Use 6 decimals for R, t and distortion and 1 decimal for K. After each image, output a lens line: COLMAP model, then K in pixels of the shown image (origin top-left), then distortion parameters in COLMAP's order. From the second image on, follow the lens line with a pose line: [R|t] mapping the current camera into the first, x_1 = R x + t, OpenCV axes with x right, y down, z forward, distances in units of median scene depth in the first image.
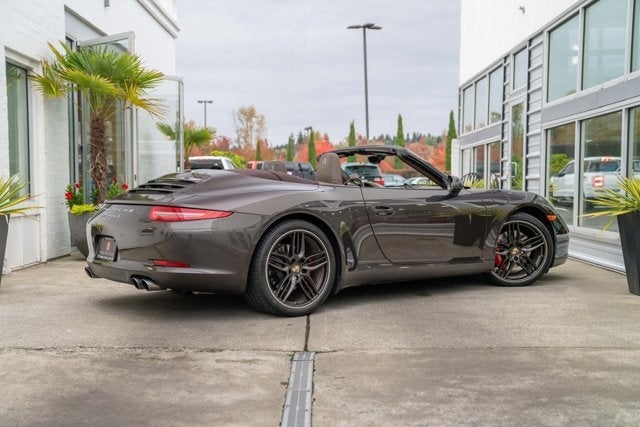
lens RADIAL K [[722.8, 0, 320.0], [0, 722.8, 213.5], [0, 0, 1]] dist [0.084529, 0.028328]
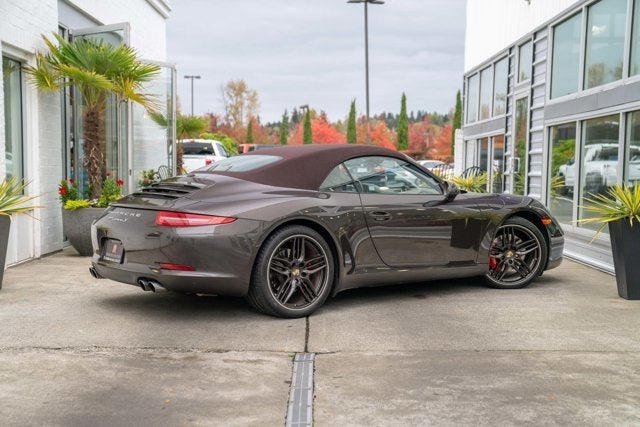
lens RADIAL K [[805.5, 0, 320.0], [0, 805.5, 213.5], [0, 0, 1]] dist [0.120790, -0.014164]
pose [[0.999946, 0.008156, 0.006511, -0.006501], [-0.008317, 0.999651, 0.025062, -0.034694], [-0.006304, -0.025115, 0.999665, -0.145658]]
